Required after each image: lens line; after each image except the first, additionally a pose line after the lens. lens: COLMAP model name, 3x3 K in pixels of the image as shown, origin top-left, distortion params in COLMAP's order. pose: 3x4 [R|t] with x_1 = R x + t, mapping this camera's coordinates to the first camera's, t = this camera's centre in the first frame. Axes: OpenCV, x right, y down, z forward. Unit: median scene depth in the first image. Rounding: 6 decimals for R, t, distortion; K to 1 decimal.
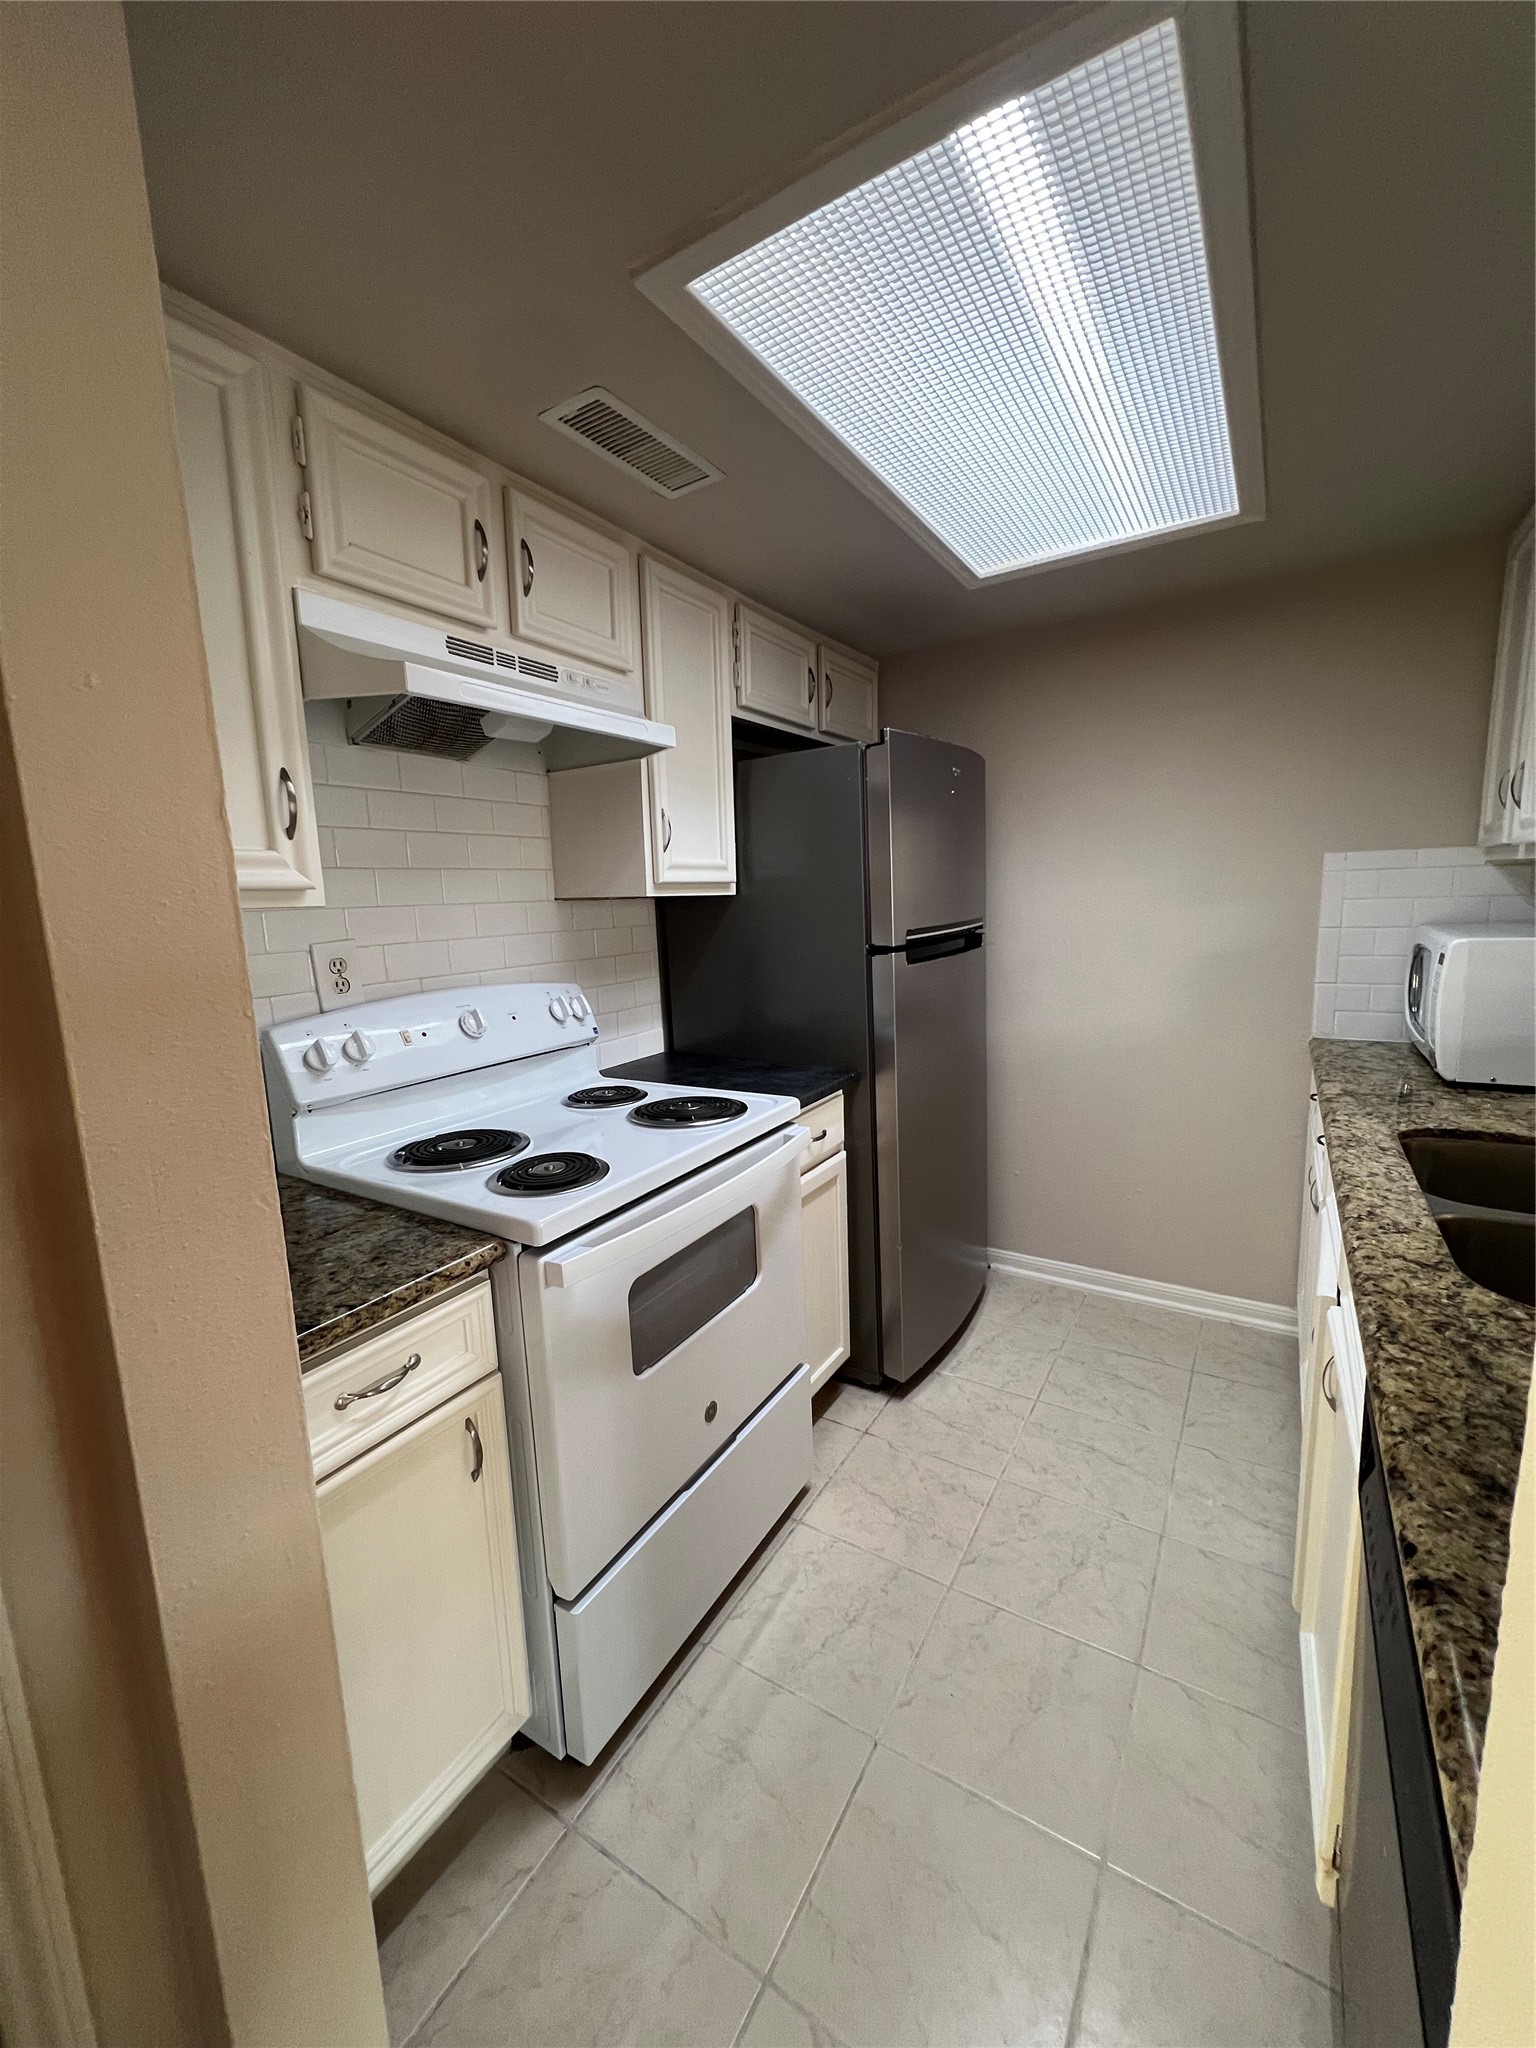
lens RADIAL K [[820.2, 0, 763.9], [0, 820.2, 1029.4], [0, 0, 1]] dist [0.001216, -0.000026]
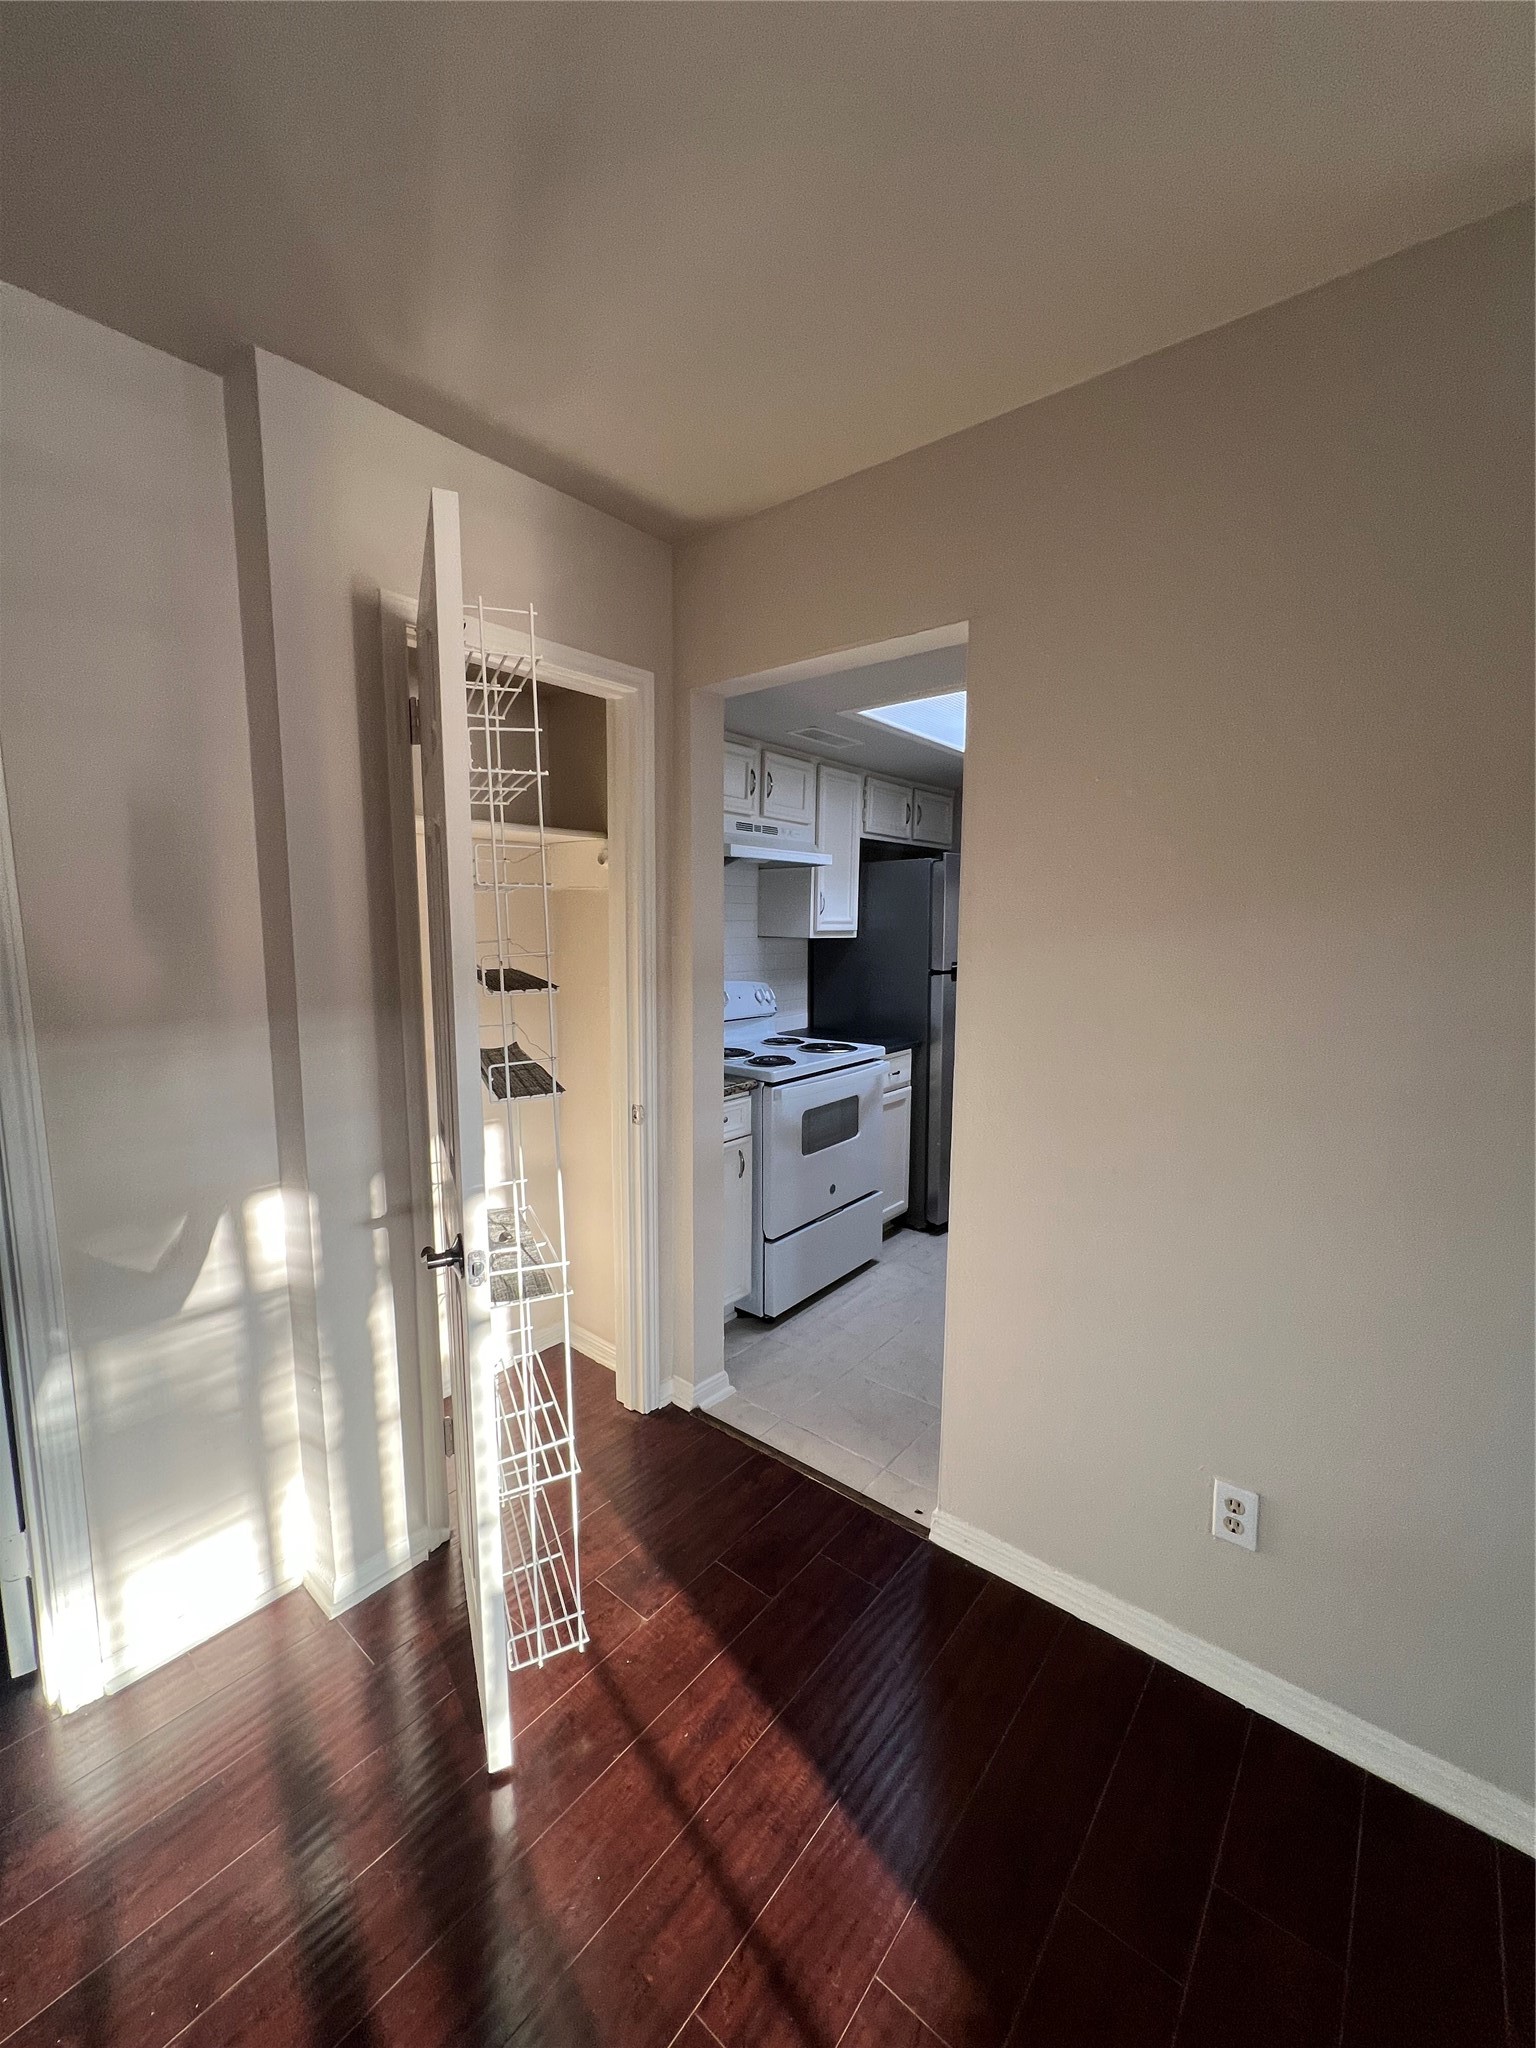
lens RADIAL K [[820.2, 0, 763.9], [0, 820.2, 1029.4], [0, 0, 1]] dist [0.001216, -0.000026]
pose [[0.990549, 0.056136, -0.125143, 0.000122], [-0.059575, 0.997937, -0.023909, 0.096066], [0.123543, 0.031139, 0.991851, -0.852158]]
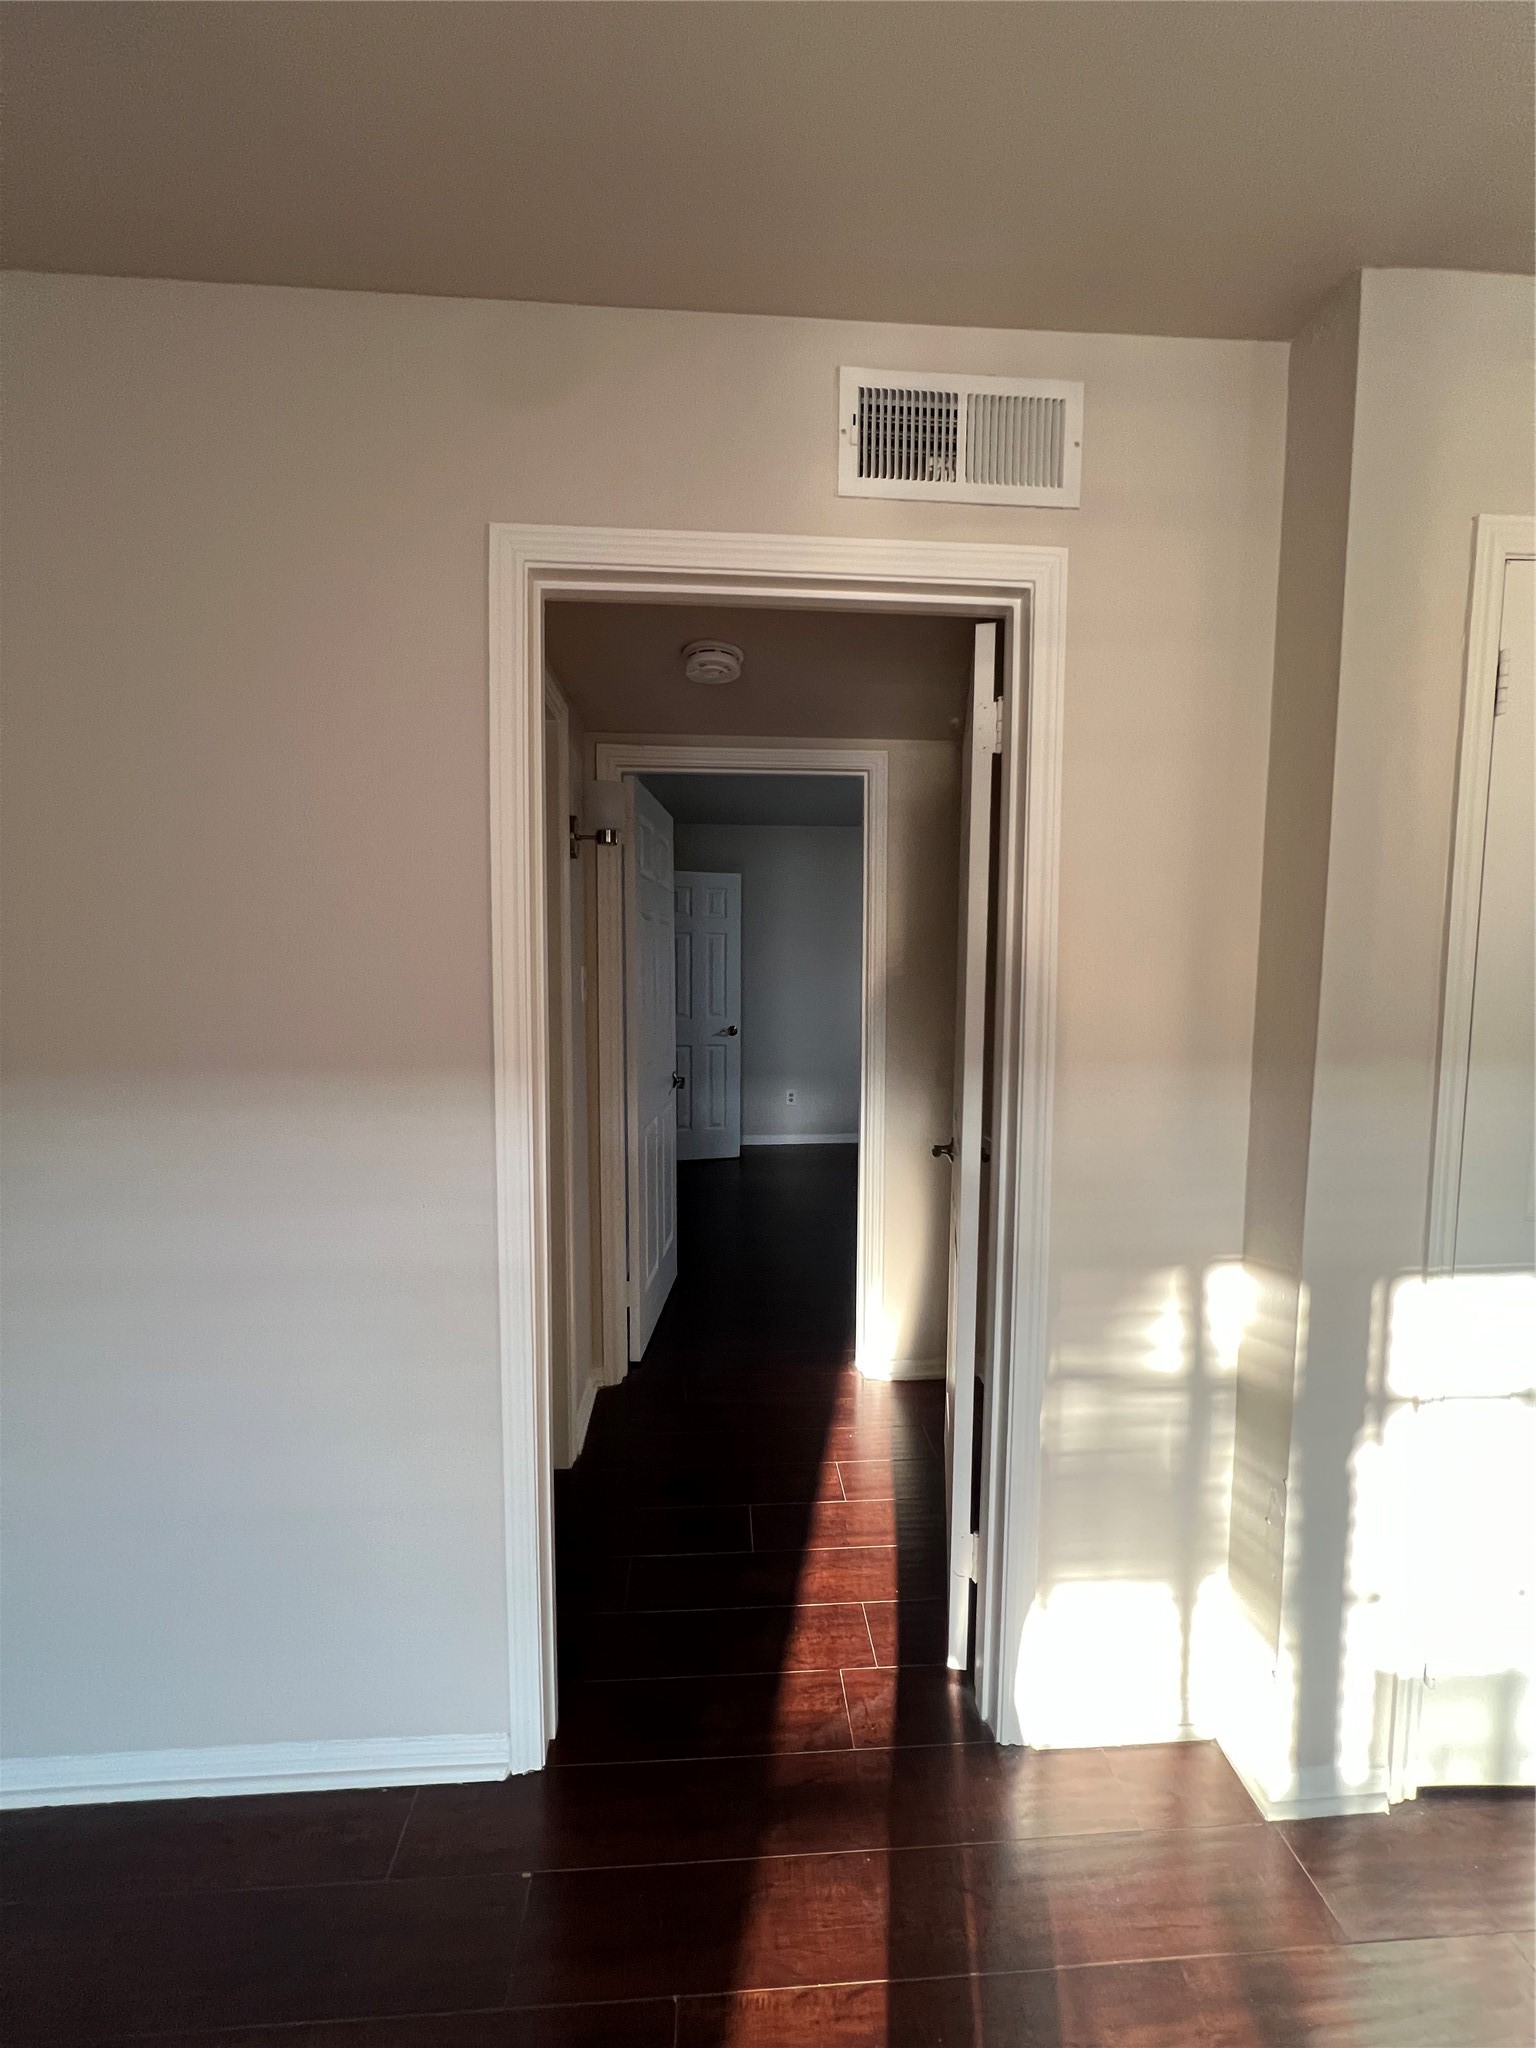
lens RADIAL K [[825.5, 0, 768.0], [0, 825.5, 1024.0], [0, 0, 1]] dist [-0.000860, -0.000244]
pose [[0.590065, 0.097330, -0.801468, -0.330194], [-0.151177, 0.988468, 0.008738, 0.122062], [0.793076, 0.116008, 0.597974, -0.859141]]
